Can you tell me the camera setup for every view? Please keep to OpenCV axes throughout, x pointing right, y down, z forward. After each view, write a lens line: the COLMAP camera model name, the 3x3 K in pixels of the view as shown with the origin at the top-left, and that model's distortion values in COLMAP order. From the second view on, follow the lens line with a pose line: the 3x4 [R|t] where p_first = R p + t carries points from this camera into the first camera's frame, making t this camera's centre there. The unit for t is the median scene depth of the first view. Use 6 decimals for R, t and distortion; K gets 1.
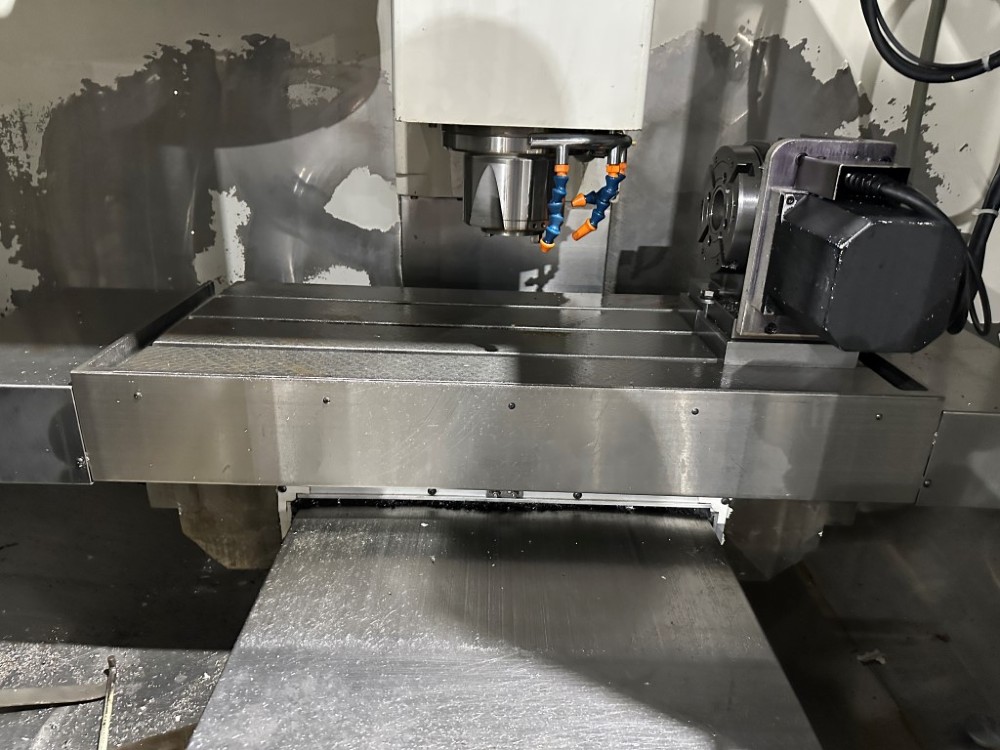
lens RADIAL K [[729.3, 0, 500.0], [0, 729.3, 375.0], [0, 0, 1]] dist [0.000869, -0.005553]
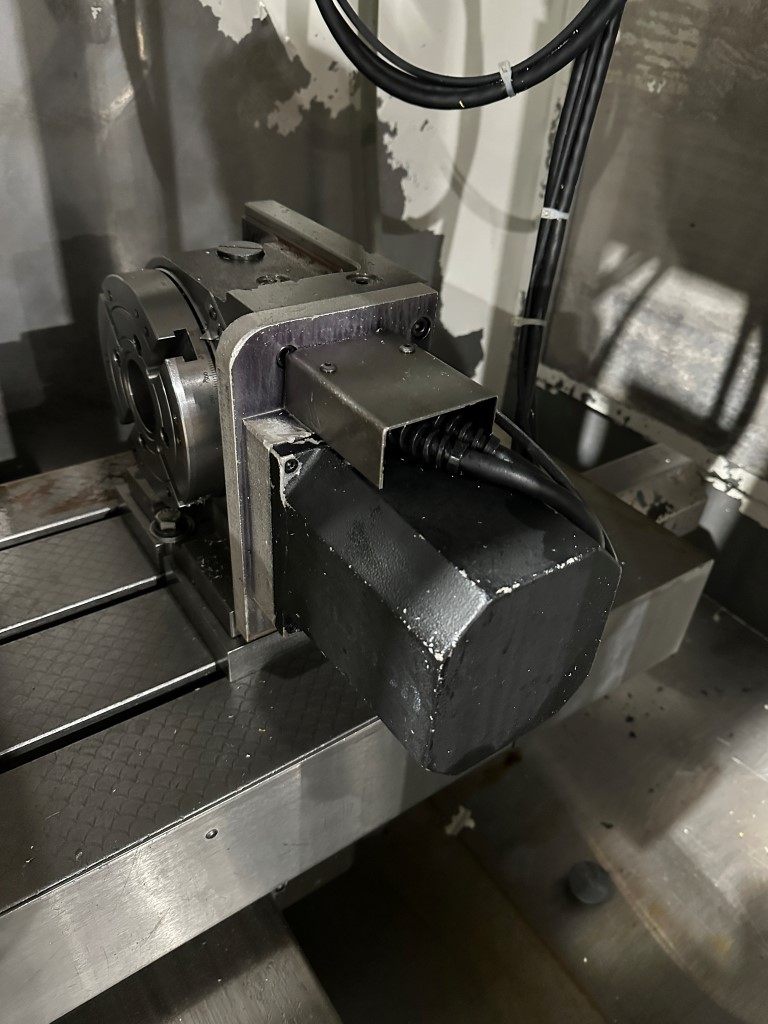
lens RADIAL K [[733.4, 0, 384.0], [0, 733.4, 512.0], [0, 0, 1]] dist [-0.000966, -0.039799]
pose [[0.828368, -0.326297, 0.455342, 0.123247], [0.174590, 0.922739, 0.343615, -0.214644], [-0.532282, -0.205142, 0.821336, 0.317796]]
